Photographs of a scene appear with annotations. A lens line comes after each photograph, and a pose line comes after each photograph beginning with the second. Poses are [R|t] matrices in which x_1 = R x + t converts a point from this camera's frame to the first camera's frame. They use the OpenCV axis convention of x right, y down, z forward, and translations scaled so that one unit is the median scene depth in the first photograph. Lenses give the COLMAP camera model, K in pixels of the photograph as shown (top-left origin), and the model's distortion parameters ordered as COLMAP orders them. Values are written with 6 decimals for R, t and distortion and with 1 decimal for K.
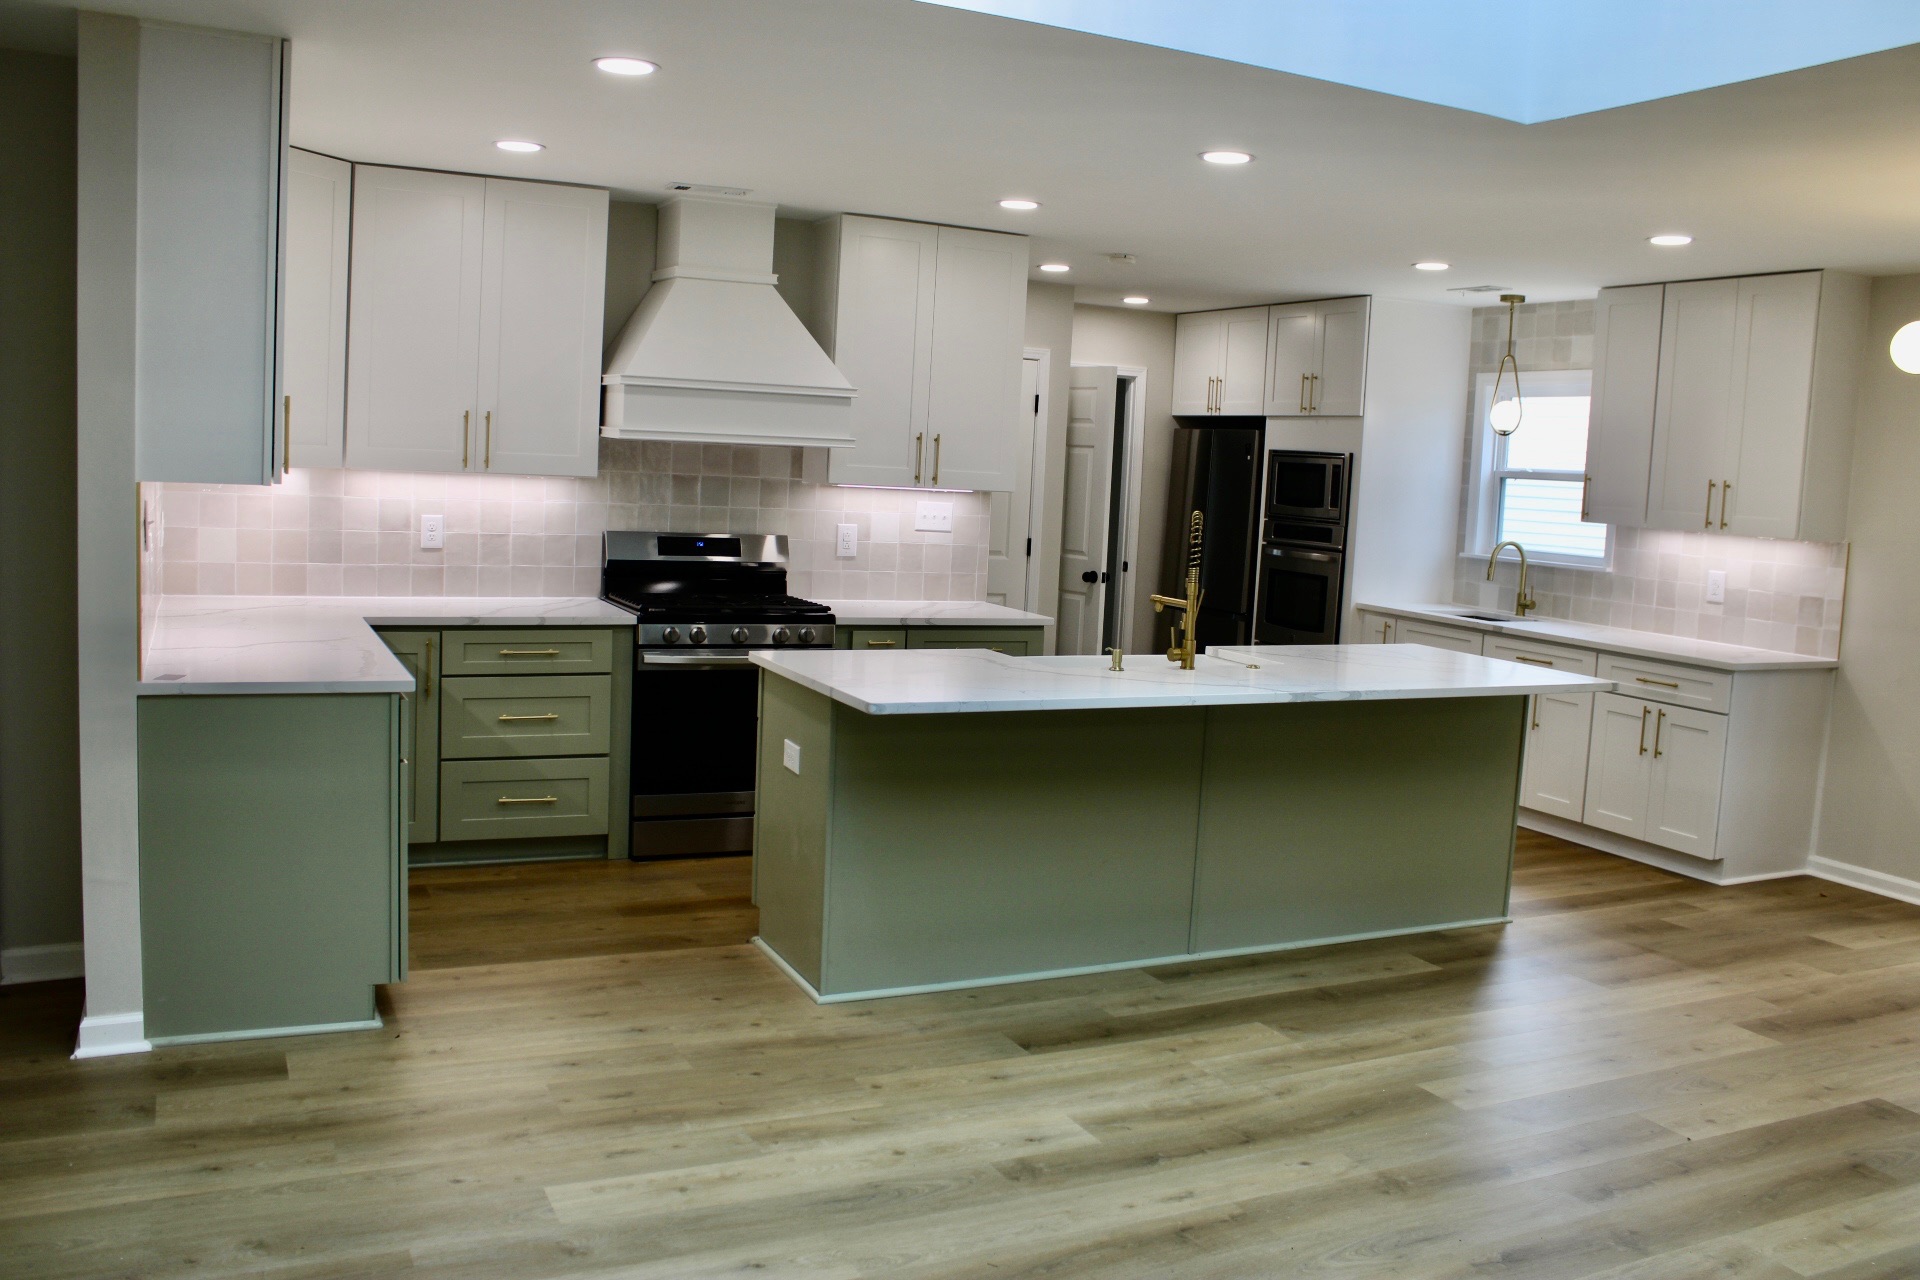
lens RADIAL K [[1599.8, 0, 962.9], [0, 1599.8, 635.9], [0, 0, 1]] dist [-0.146026, 0.089848]
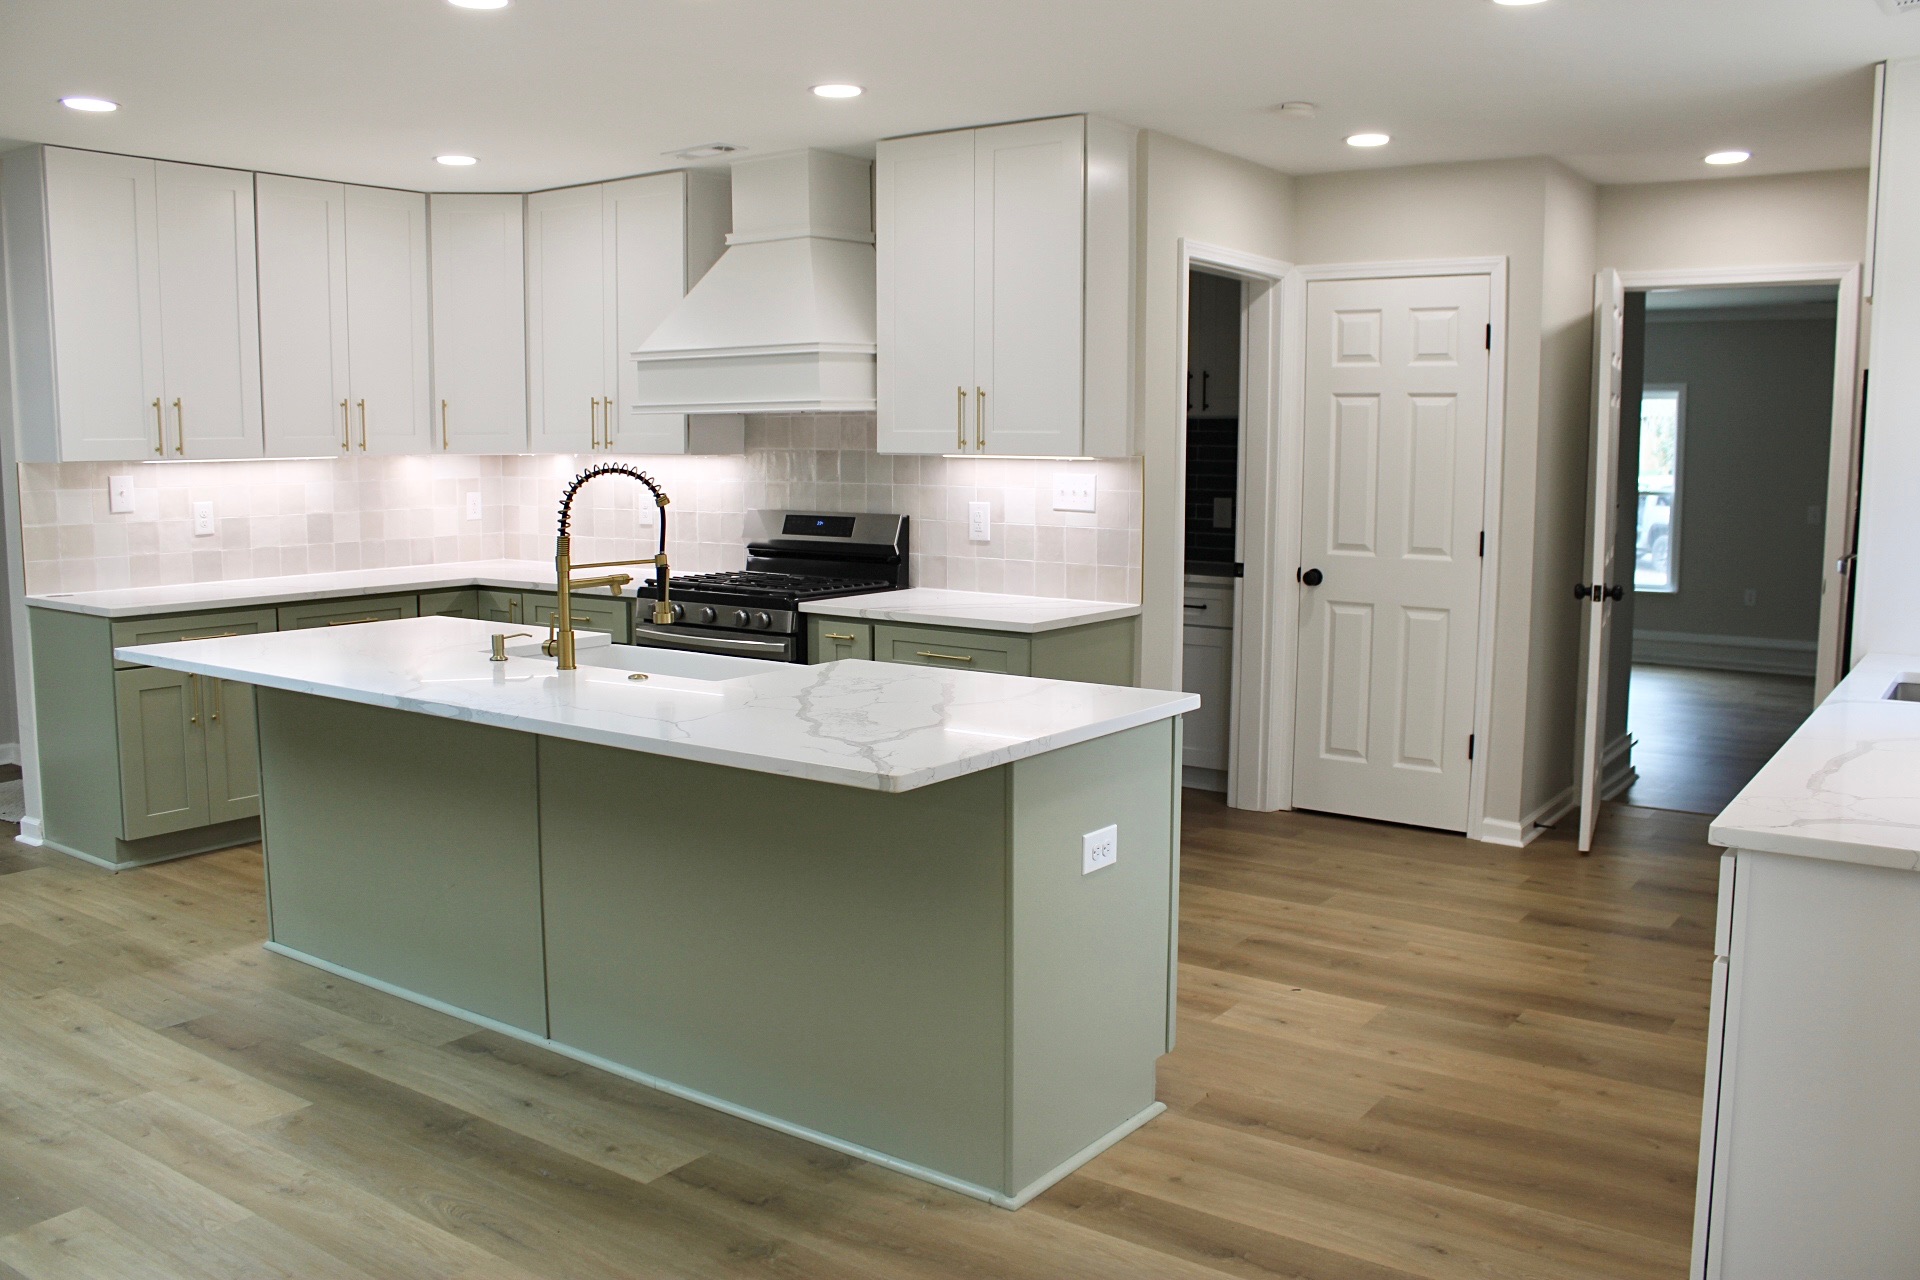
lens RADIAL K [[1599.8, 0, 1032.2], [0, 1599.8, 627.6], [0, 0, 1]] dist [-0.146026, 0.089848]
pose [[0.494248, 0.055054, -0.867576, 0.919850], [-0.073826, 0.997046, 0.021211, -0.032461], [0.866180, 0.053566, 0.496853, 0.825721]]
